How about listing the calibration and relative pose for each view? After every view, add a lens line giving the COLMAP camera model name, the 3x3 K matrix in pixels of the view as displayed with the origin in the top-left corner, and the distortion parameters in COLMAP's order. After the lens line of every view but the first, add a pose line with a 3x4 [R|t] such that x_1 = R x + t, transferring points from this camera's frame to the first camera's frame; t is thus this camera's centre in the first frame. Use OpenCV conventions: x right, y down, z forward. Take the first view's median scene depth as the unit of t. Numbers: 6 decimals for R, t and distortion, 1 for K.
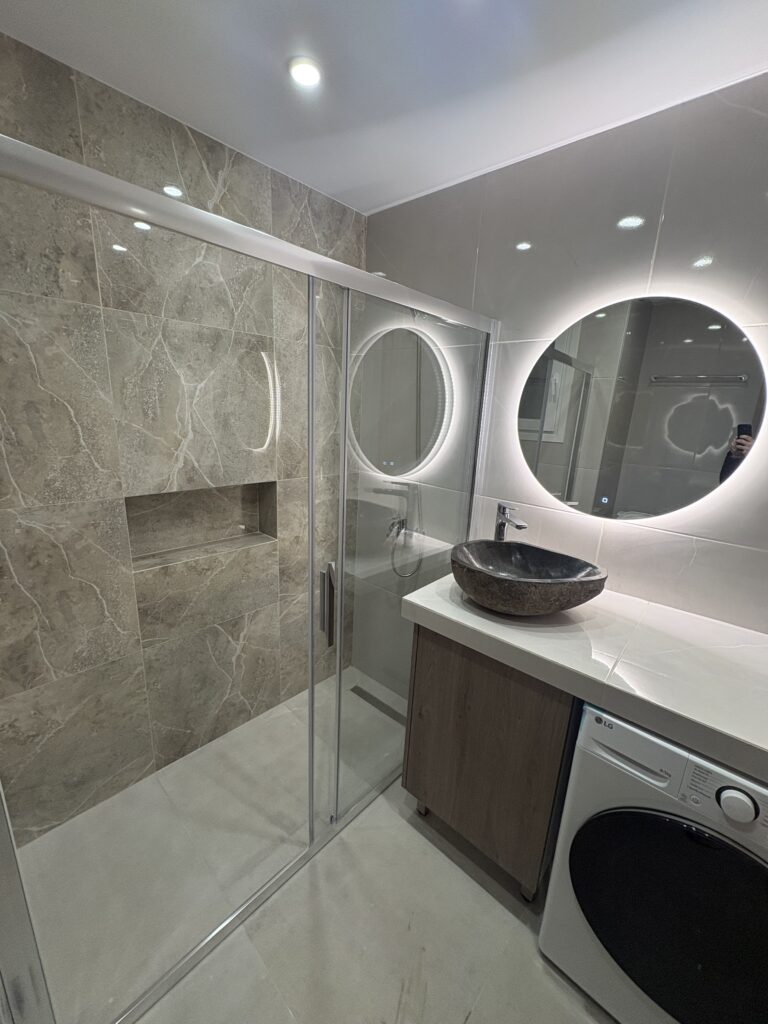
lens RADIAL K [[407.0, 0, 386.2], [0, 407.0, 512.9], [0, 0, 1]] dist [0.000863, -0.000451]
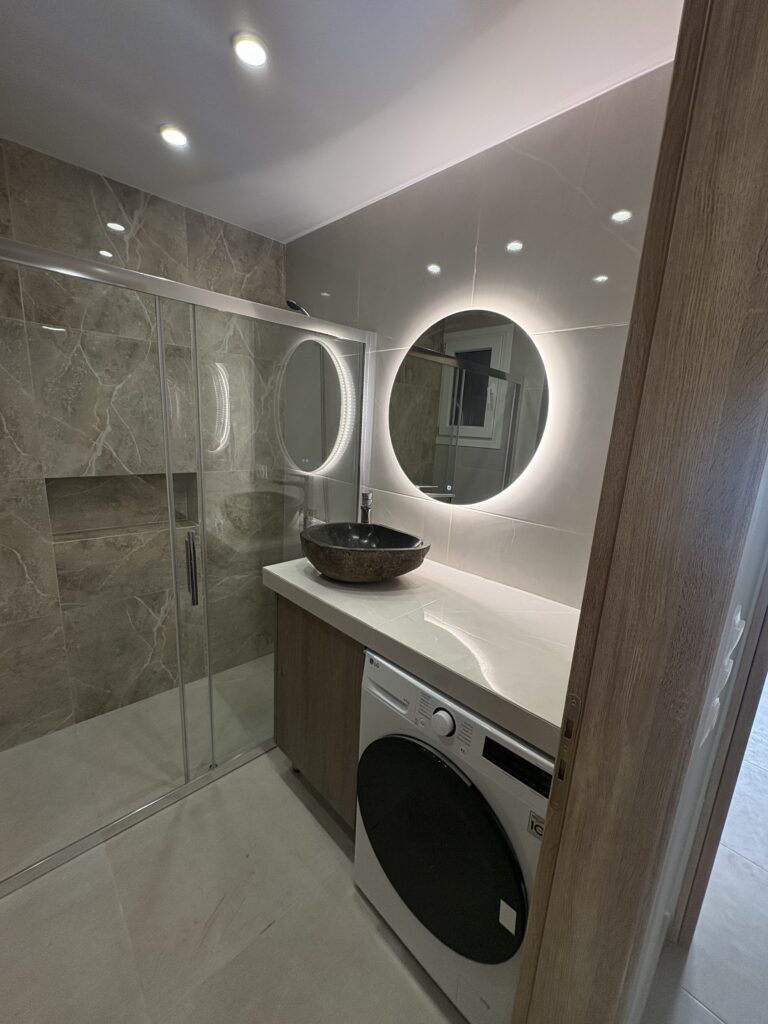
lens RADIAL K [[407.0, 0, 386.4], [0, 407.0, 512.6], [0, 0, 1]] dist [0.000863, -0.000451]
pose [[0.998242, 0.022023, -0.055017, 0.406162], [-0.024145, 0.998978, -0.038219, 0.080520], [0.054120, 0.039480, 0.997754, -0.125394]]
